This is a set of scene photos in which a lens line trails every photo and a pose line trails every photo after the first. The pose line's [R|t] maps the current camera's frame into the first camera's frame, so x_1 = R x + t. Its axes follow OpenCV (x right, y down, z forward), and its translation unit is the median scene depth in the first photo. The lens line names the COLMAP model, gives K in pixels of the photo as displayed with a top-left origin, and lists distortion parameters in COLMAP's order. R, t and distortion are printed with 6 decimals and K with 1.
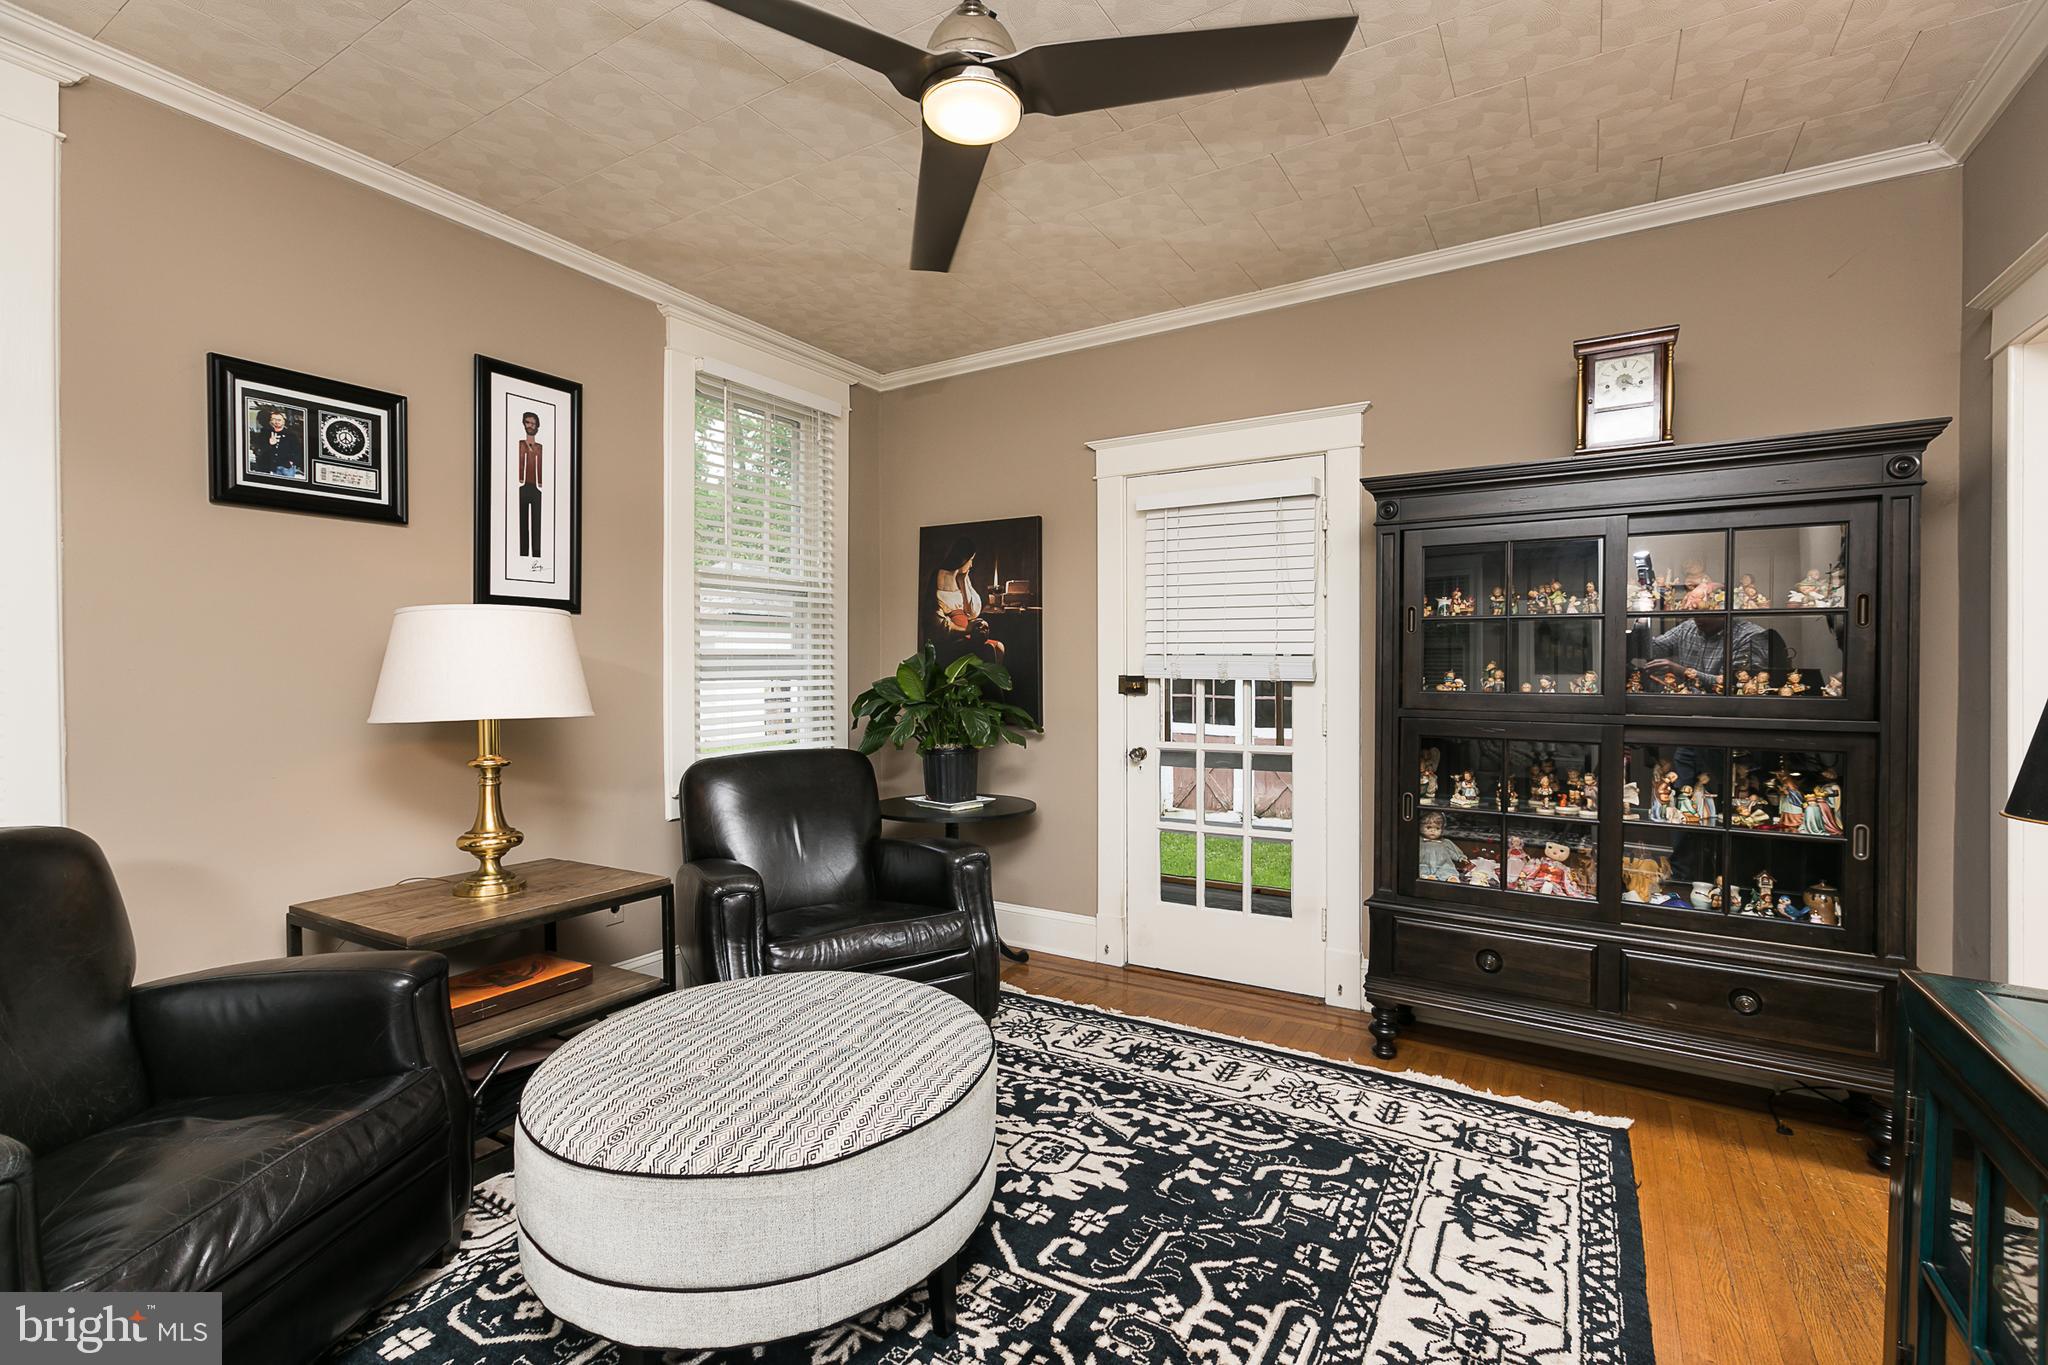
lens RADIAL K [[907.3, 0, 1024.0], [0, 907.3, 682.5], [0, 0, 1]] dist [-0.001826, -0.000718]
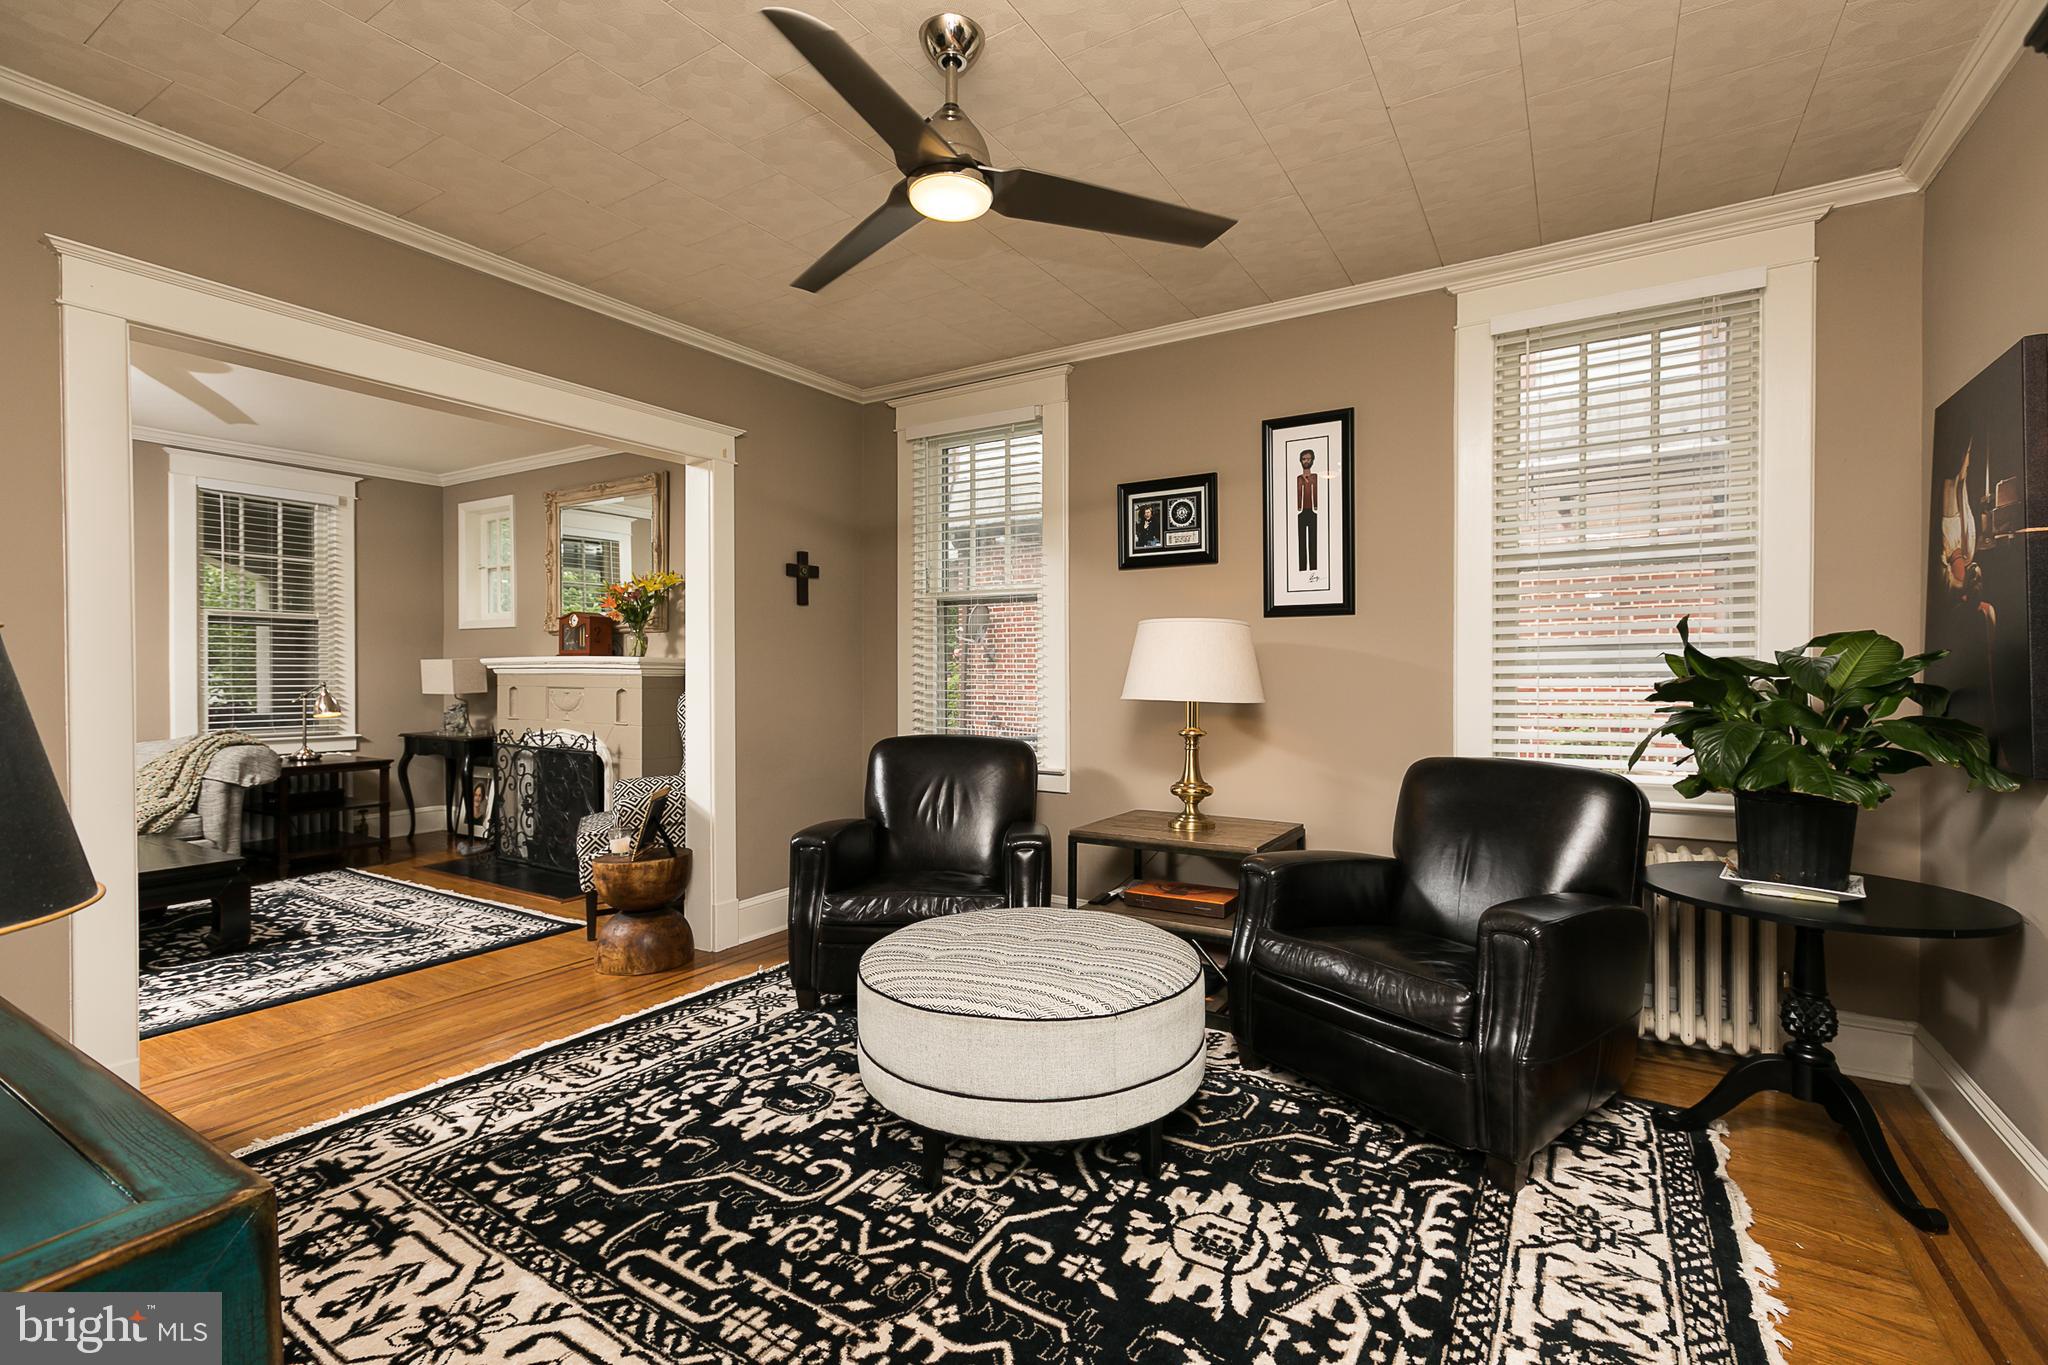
lens RADIAL K [[907.3, 0, 1024.0], [0, 907.3, 682.5], [0, 0, 1]] dist [-0.001826, -0.000718]
pose [[-0.002915, 0.014050, -0.999897, 0.792760], [-0.011404, 0.999836, 0.014082, -0.004307], [0.999931, 0.011444, -0.002755, 0.763077]]
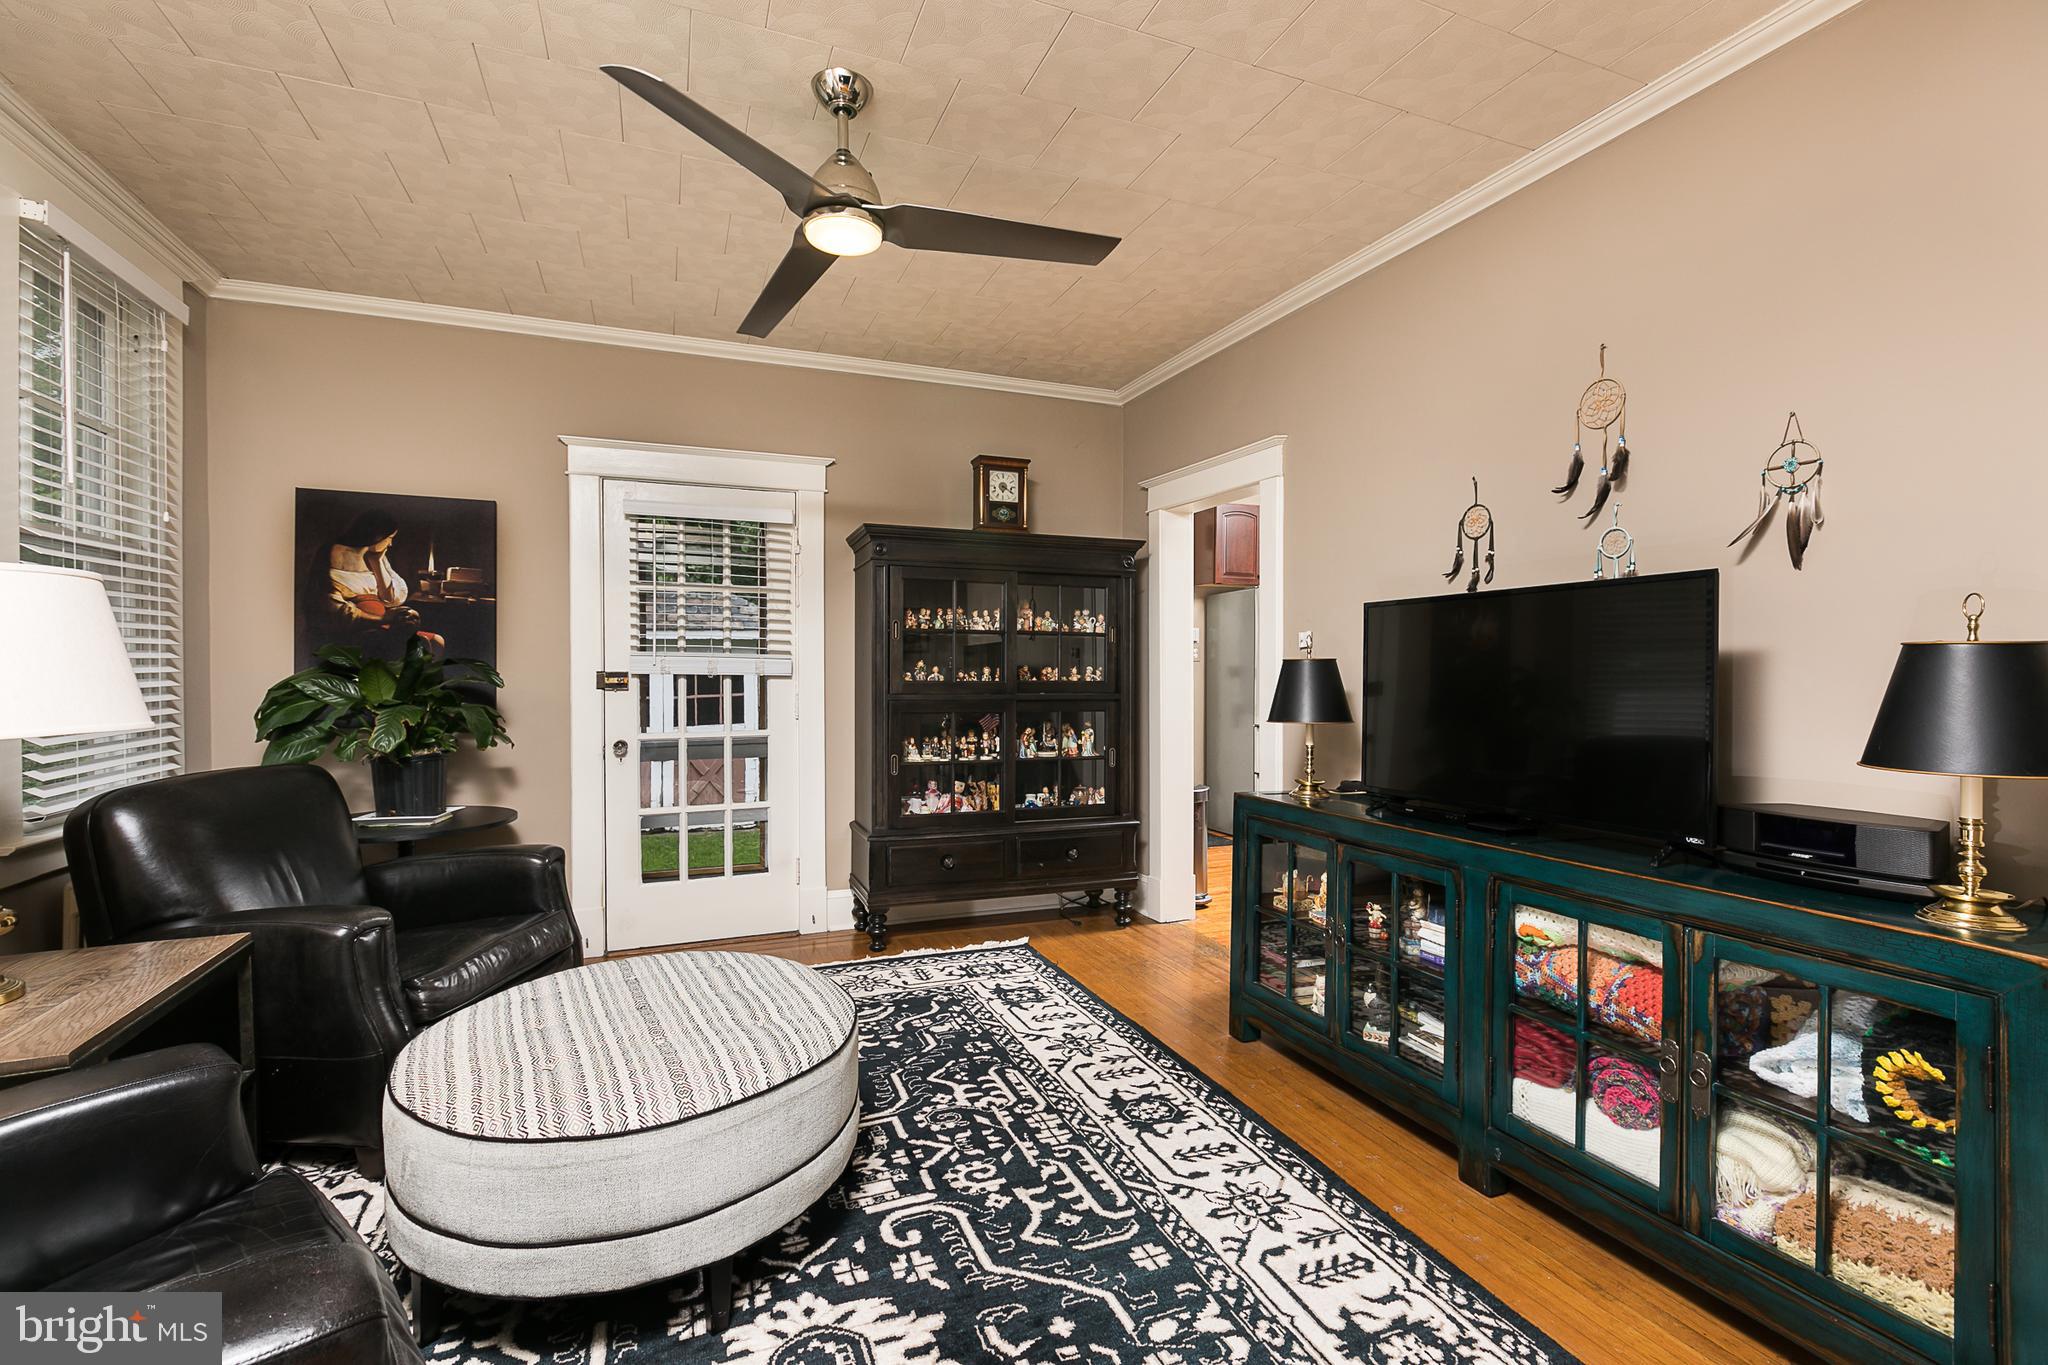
lens RADIAL K [[907.3, 0, 1024.0], [0, 907.3, 682.5], [0, 0, 1]] dist [-0.001826, -0.000718]
pose [[0.596708, -0.012321, 0.802364, -0.658516], [0.010252, 0.999918, 0.007730, 0.002660], [-0.802393, 0.003613, 0.596785, 0.010925]]
